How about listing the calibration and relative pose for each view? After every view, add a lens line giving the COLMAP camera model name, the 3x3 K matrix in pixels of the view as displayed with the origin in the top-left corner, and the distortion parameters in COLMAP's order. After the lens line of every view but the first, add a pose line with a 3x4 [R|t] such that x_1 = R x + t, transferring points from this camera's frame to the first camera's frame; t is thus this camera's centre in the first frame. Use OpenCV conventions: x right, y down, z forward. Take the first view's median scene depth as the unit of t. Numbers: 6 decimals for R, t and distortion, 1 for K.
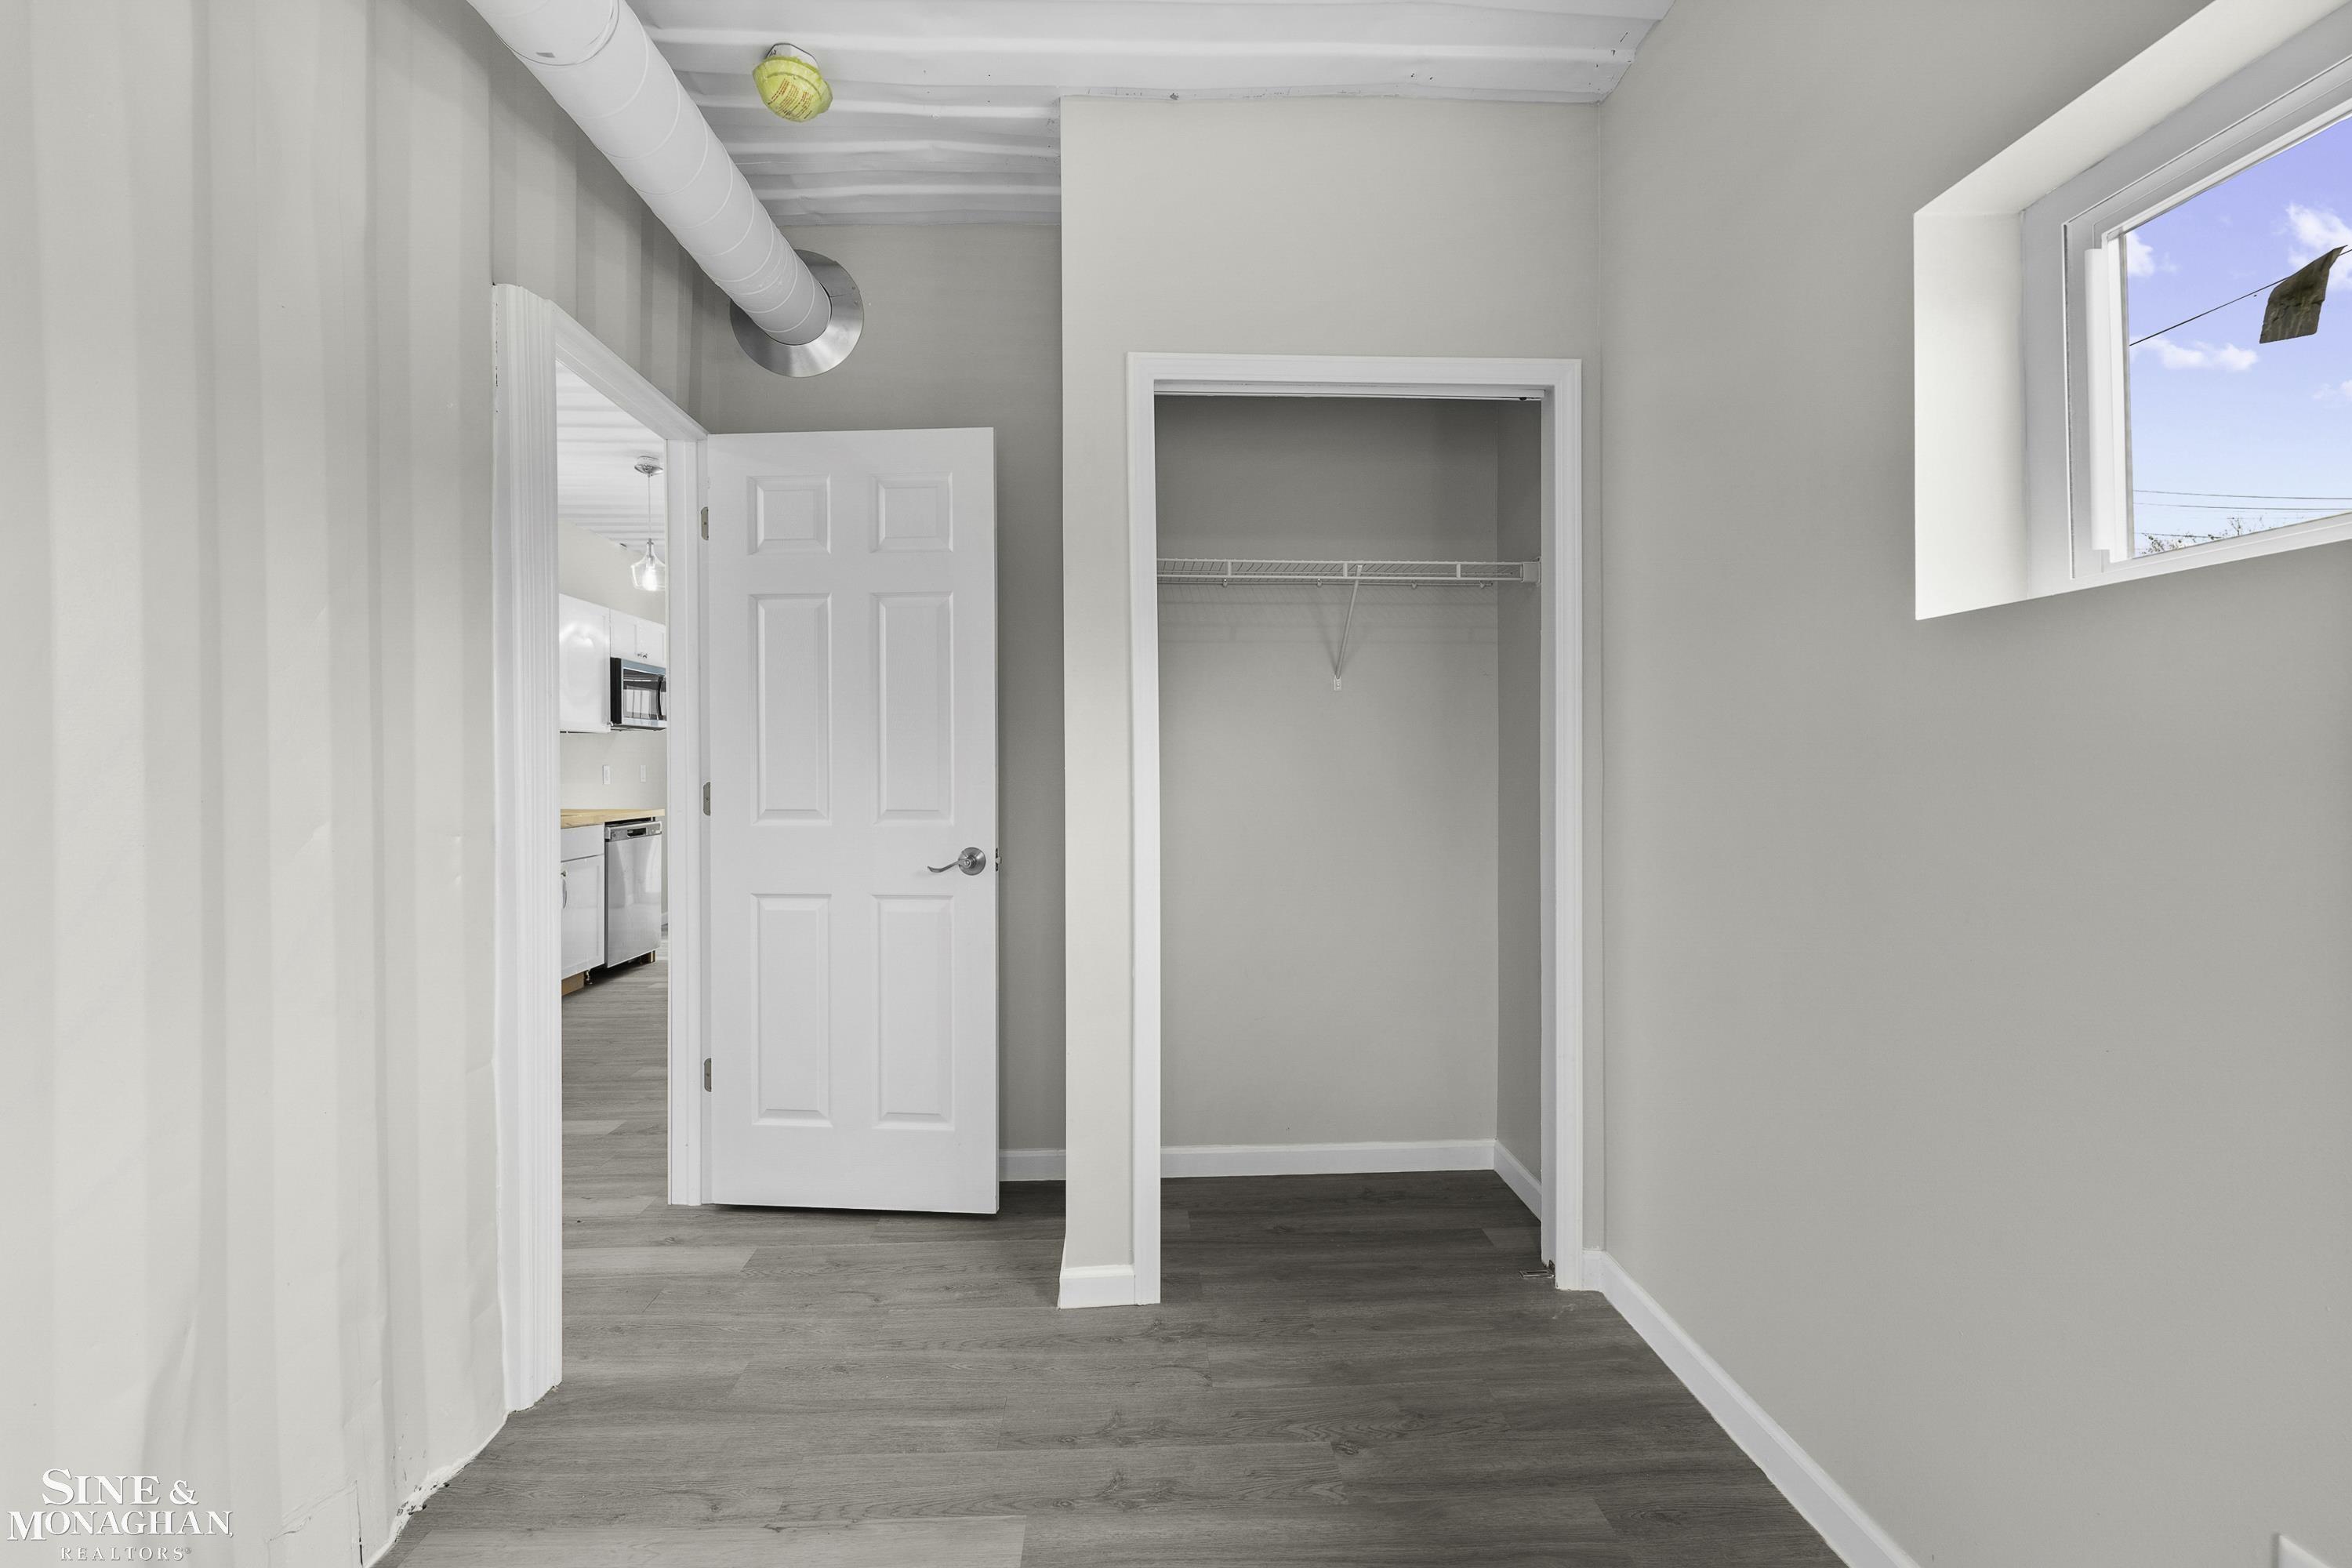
lens RADIAL K [[993.8, 0, 1180.9], [0, 993.8, 775.4], [0, 0, 1]] dist [0.004715, -0.000255]
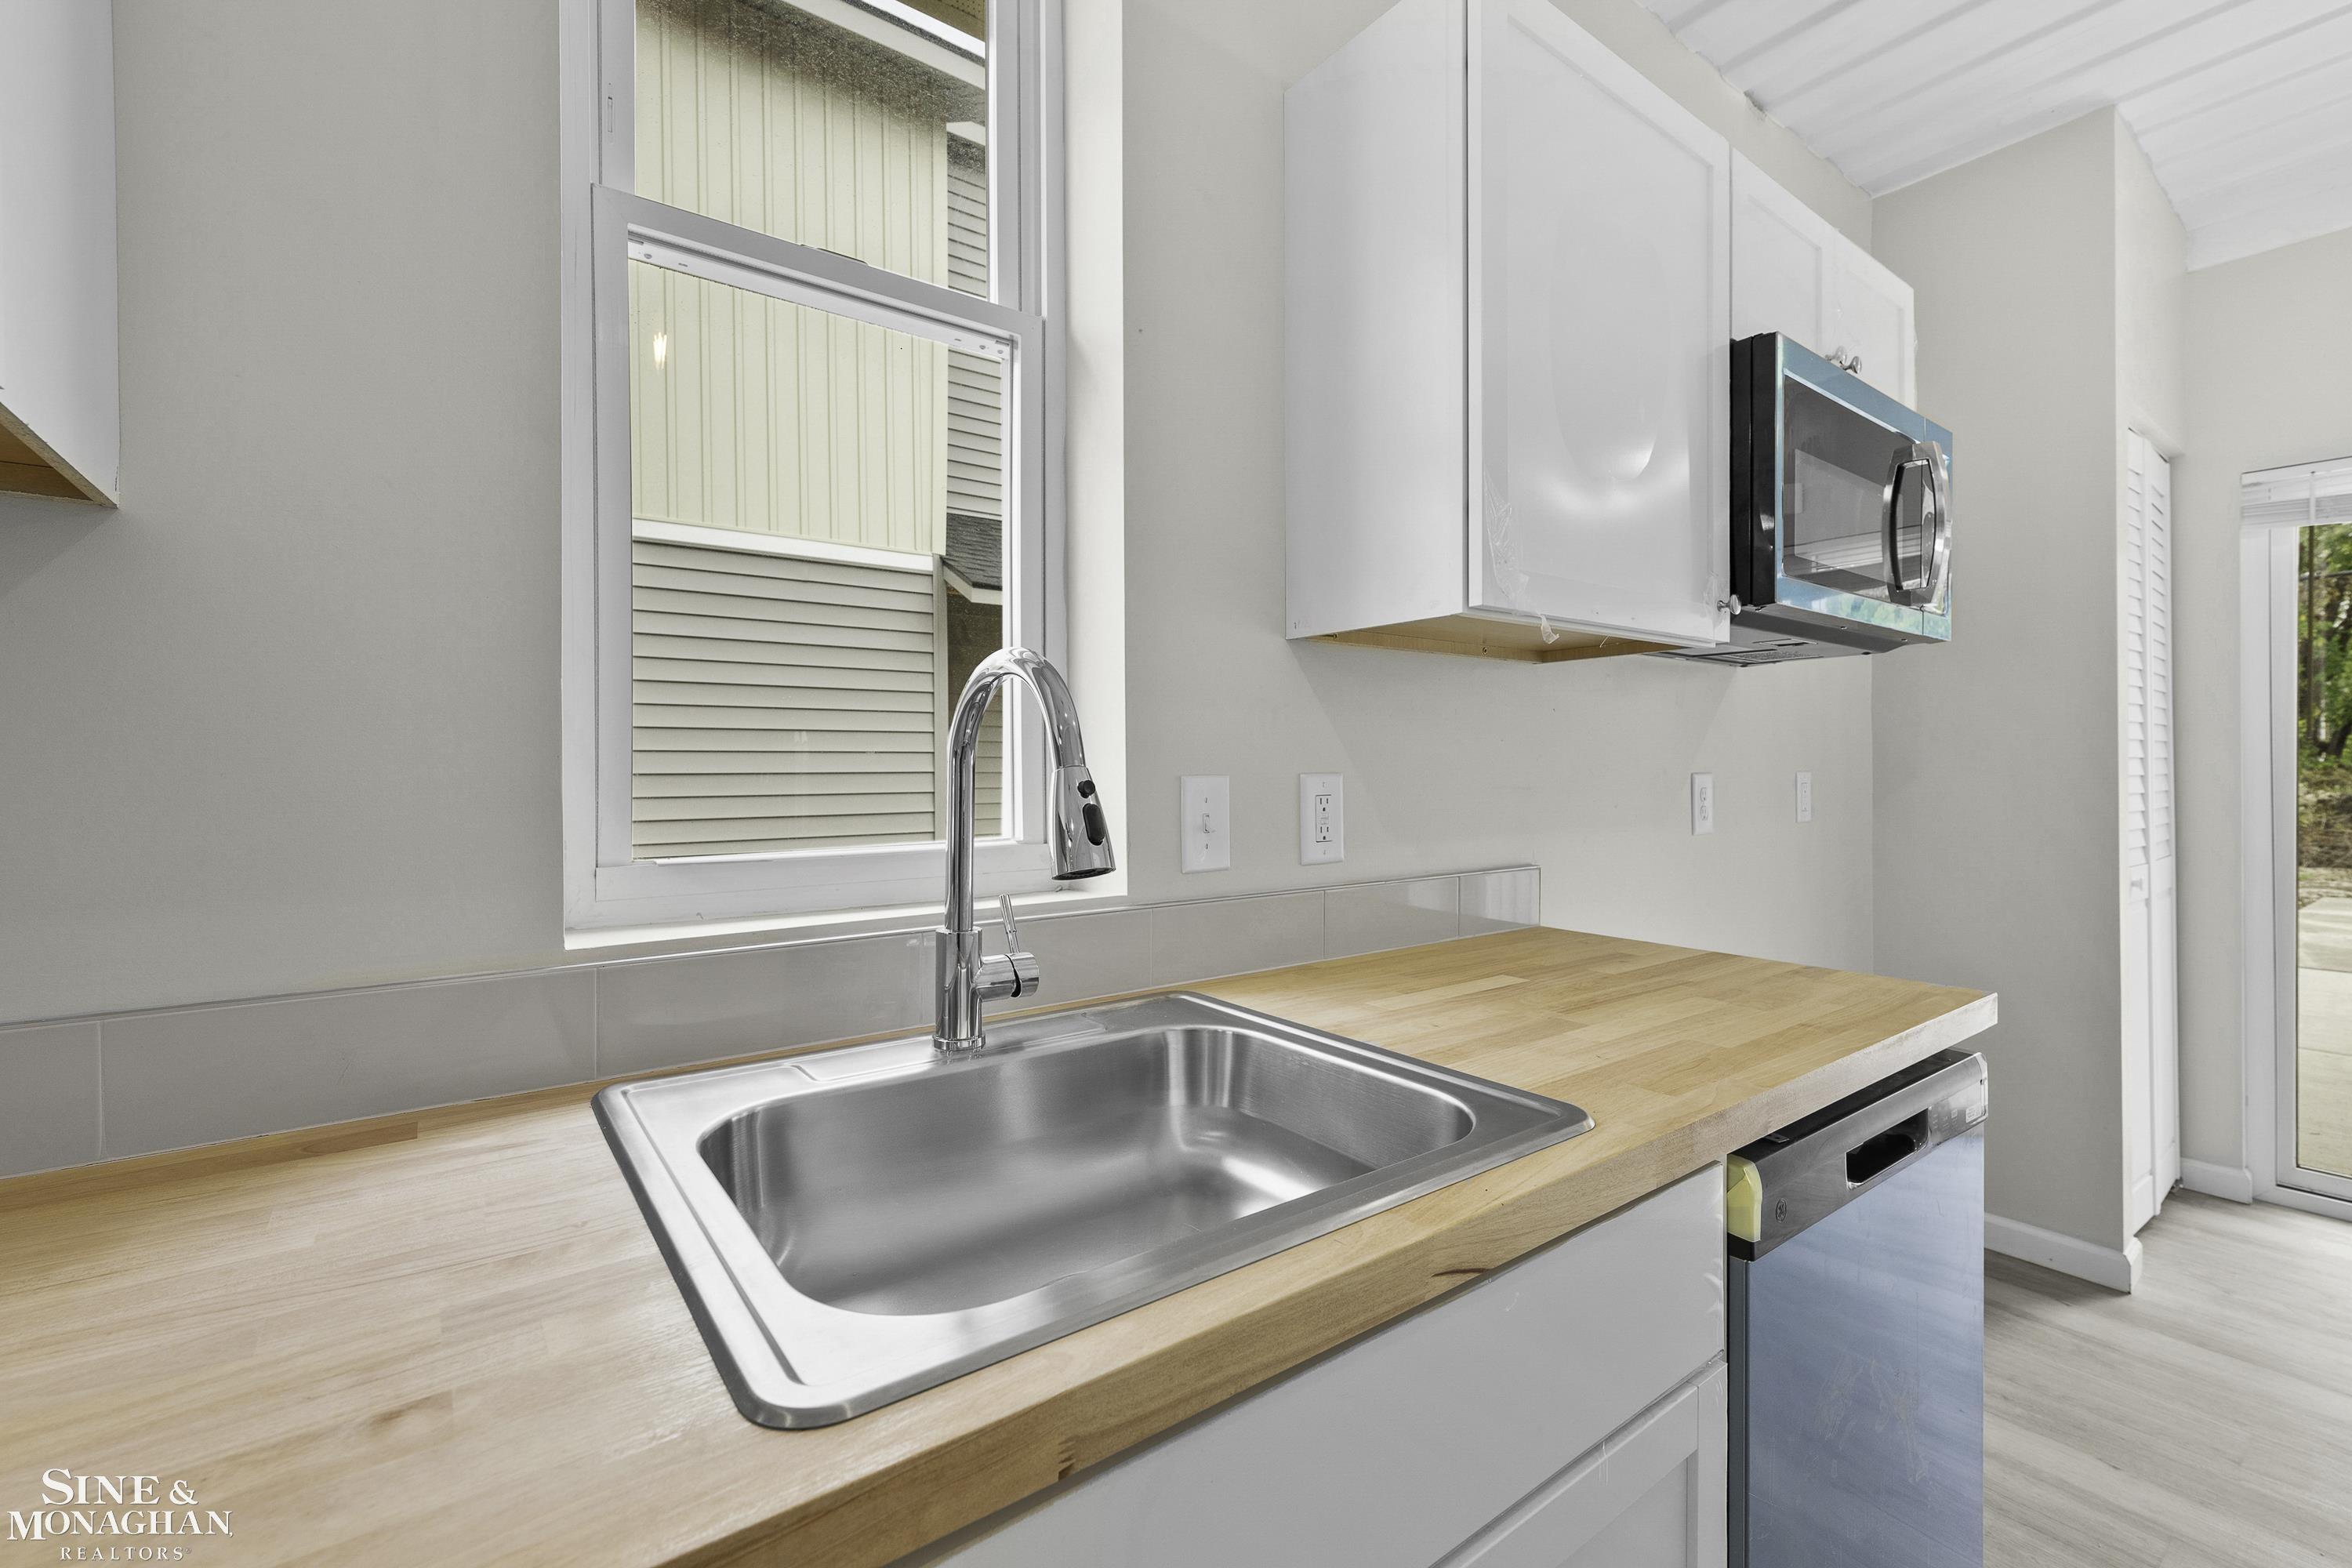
lens RADIAL K [[993.8, 0, 1176.6], [0, 993.8, 780.8], [0, 0, 1]] dist [0.004715, -0.000255]
pose [[0.557802, 0.009351, -0.829922, -0.441803], [-0.011118, 0.999931, 0.003794, -0.008579], [0.829900, 0.007111, 0.557867, 0.744960]]
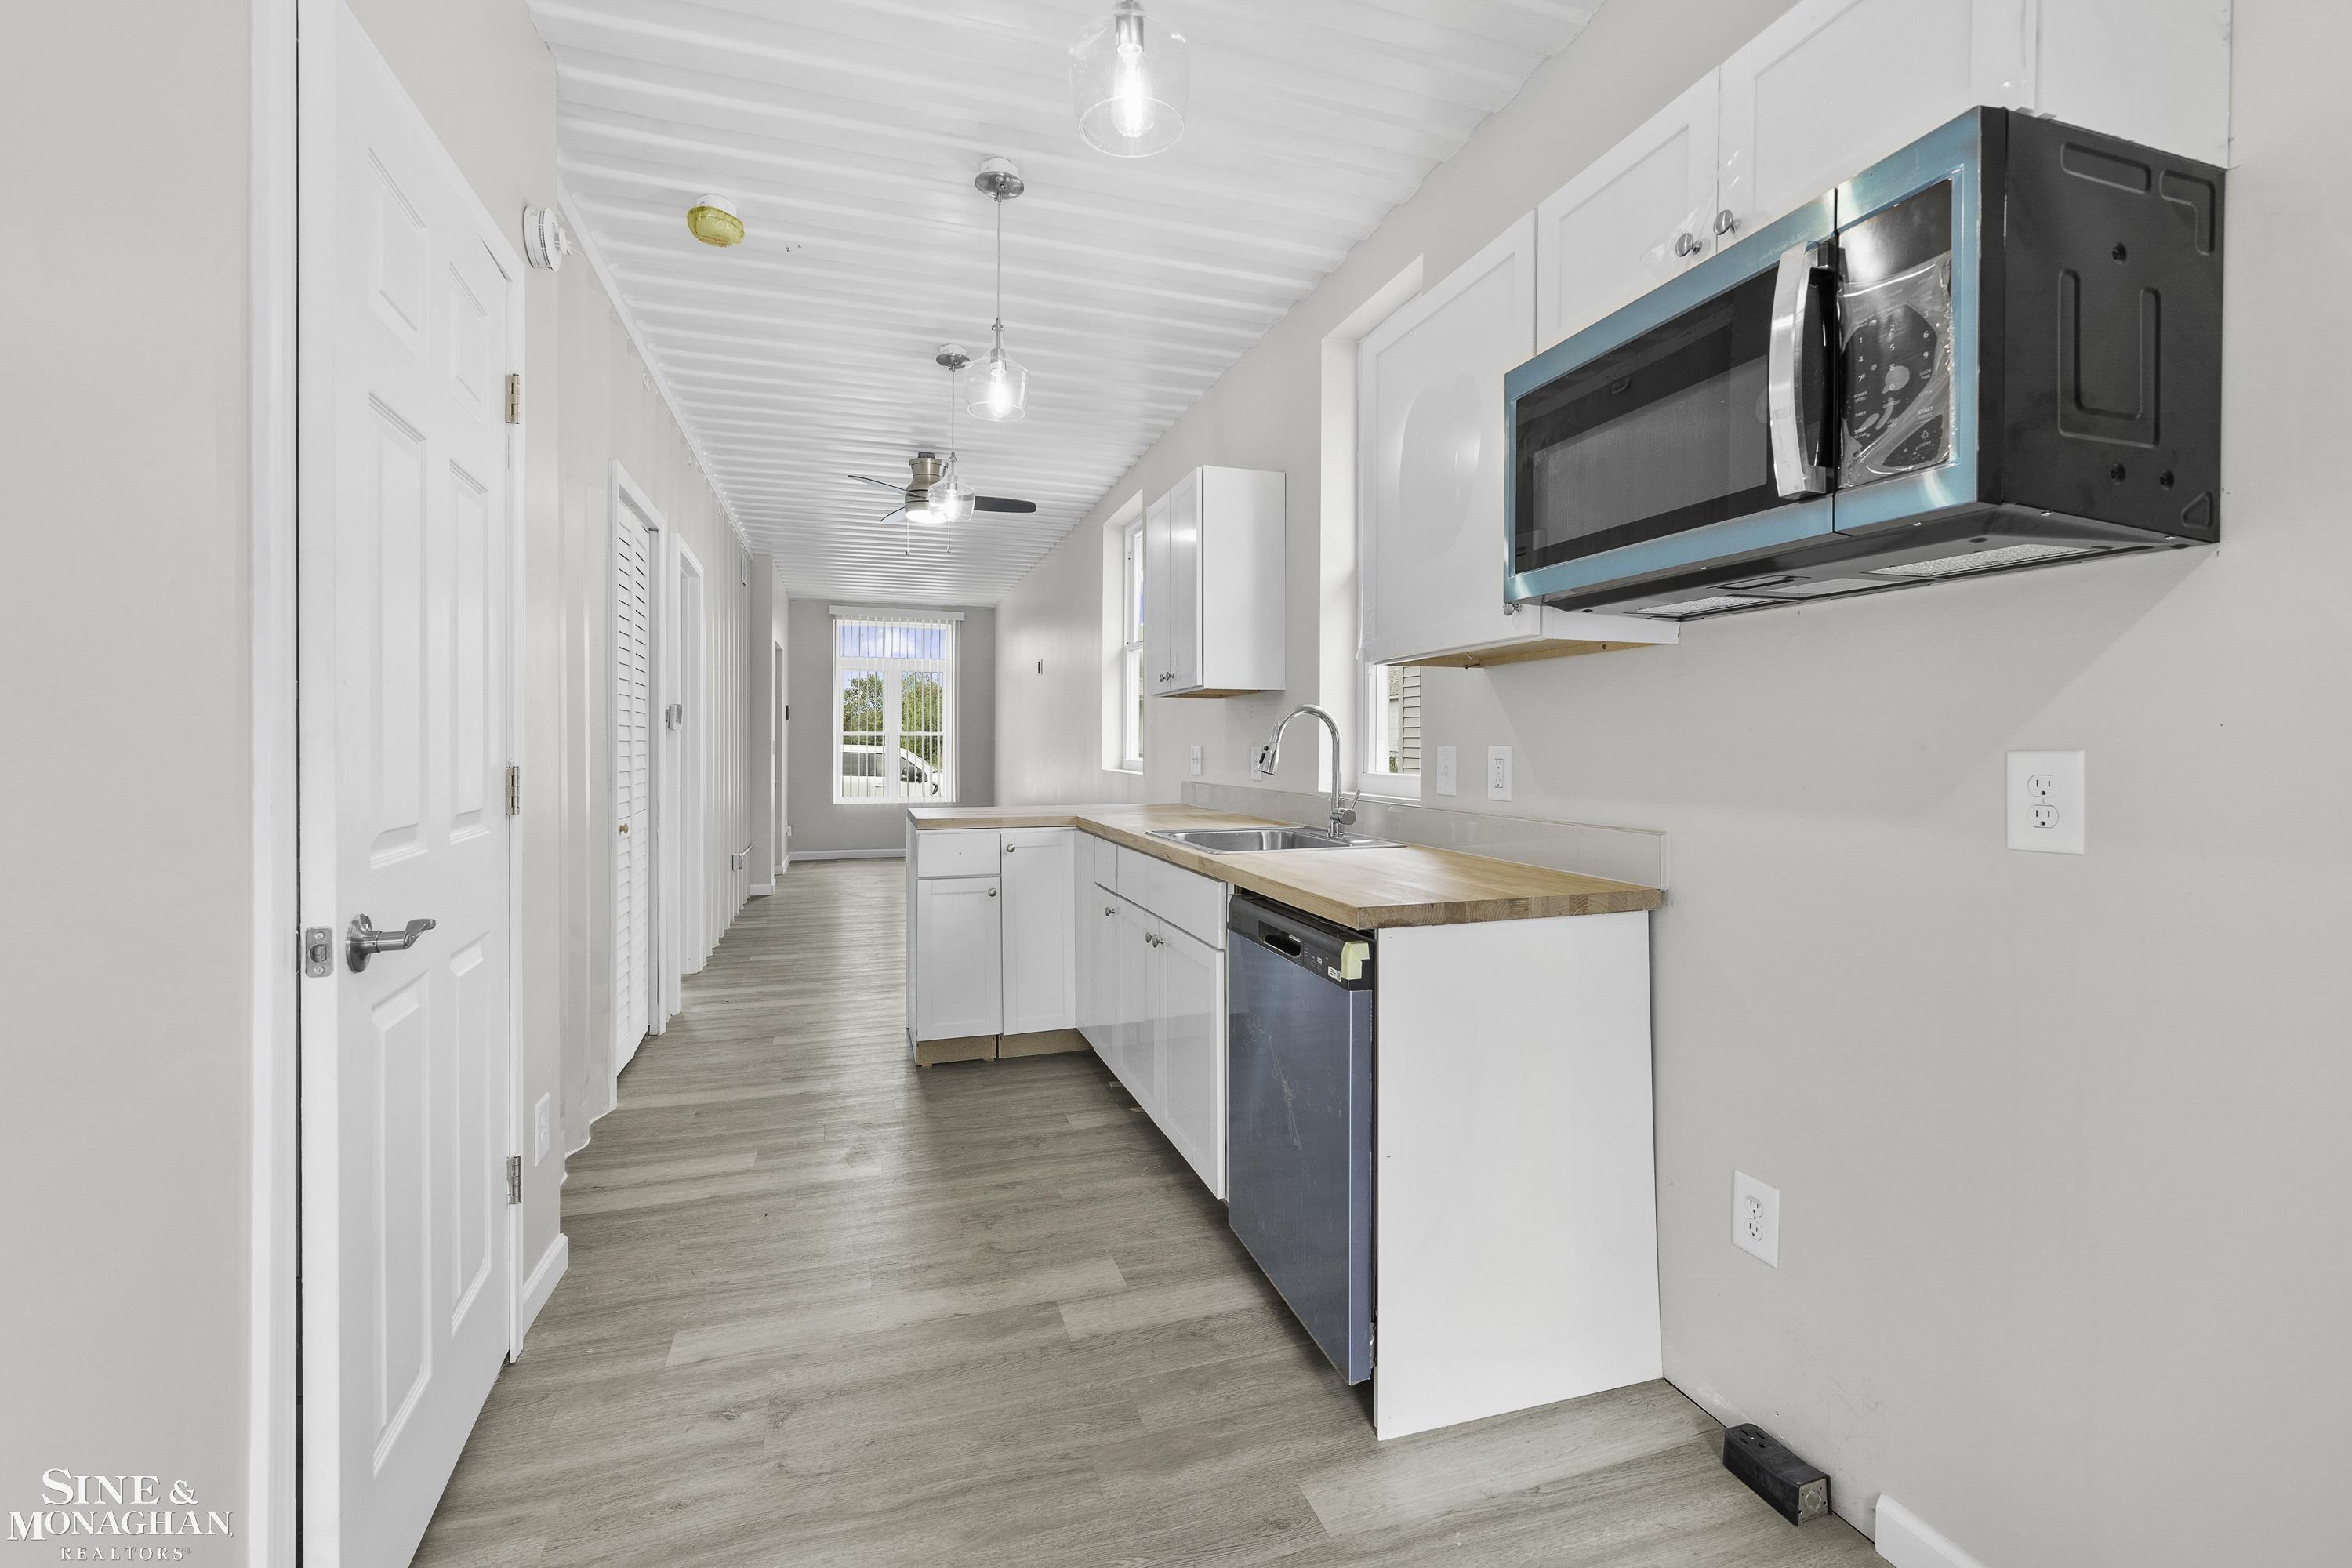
lens RADIAL K [[993.8, 0, 1176.8], [0, 993.8, 755.2], [0, 0, 1]] dist [0.004715, -0.000255]
pose [[-0.963669, 0.002997, -0.267081, -0.395020], [-0.004251, 0.999638, 0.026554, -0.015868], [0.267064, 0.026724, -0.963308, 1.247579]]
